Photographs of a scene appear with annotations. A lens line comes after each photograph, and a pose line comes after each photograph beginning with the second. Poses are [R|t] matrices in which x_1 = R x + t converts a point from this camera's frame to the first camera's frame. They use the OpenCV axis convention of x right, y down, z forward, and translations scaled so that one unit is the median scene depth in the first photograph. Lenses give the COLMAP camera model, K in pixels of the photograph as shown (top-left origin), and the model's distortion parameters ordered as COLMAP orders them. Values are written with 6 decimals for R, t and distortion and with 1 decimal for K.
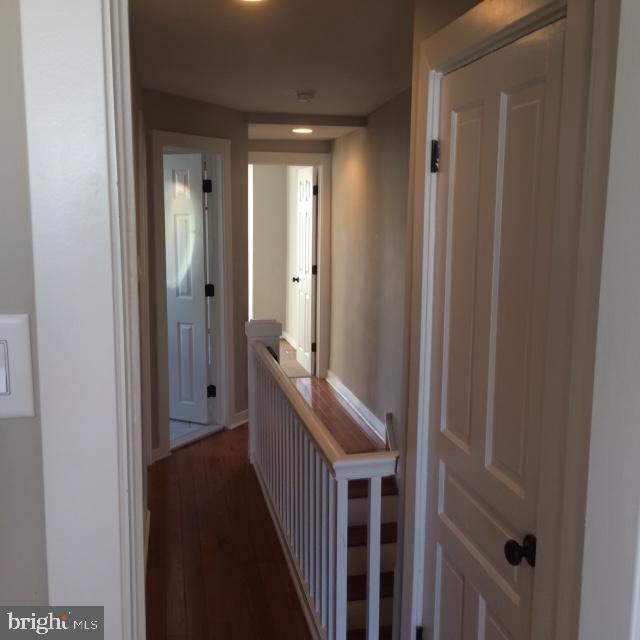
lens RADIAL K [[735.6, 0, 320.0], [0, 735.6, 320.0], [0, 0, 1]] dist [0.087307, 0.024951]
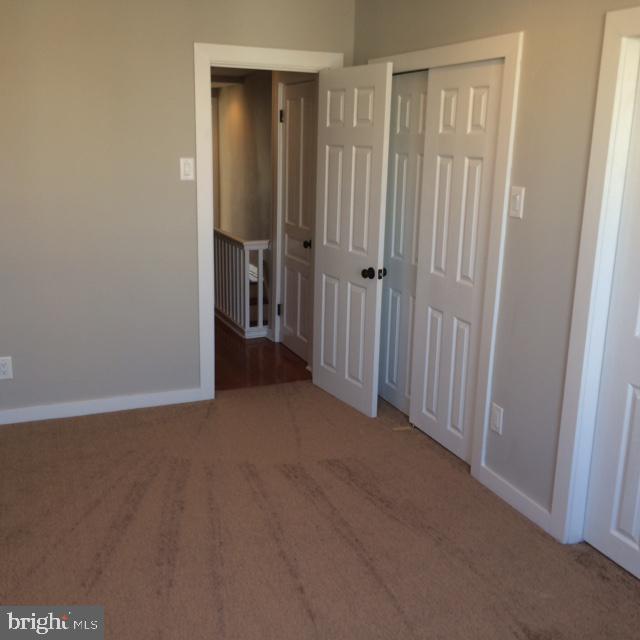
lens RADIAL K [[735.6, 0, 320.0], [0, 735.6, 320.0], [0, 0, 1]] dist [0.087307, 0.024951]
pose [[0.982887, -0.029372, 0.181853, -0.204092], [0.012785, 0.995703, 0.091722, 0.252613], [-0.183766, -0.087828, 0.979039, -1.621375]]
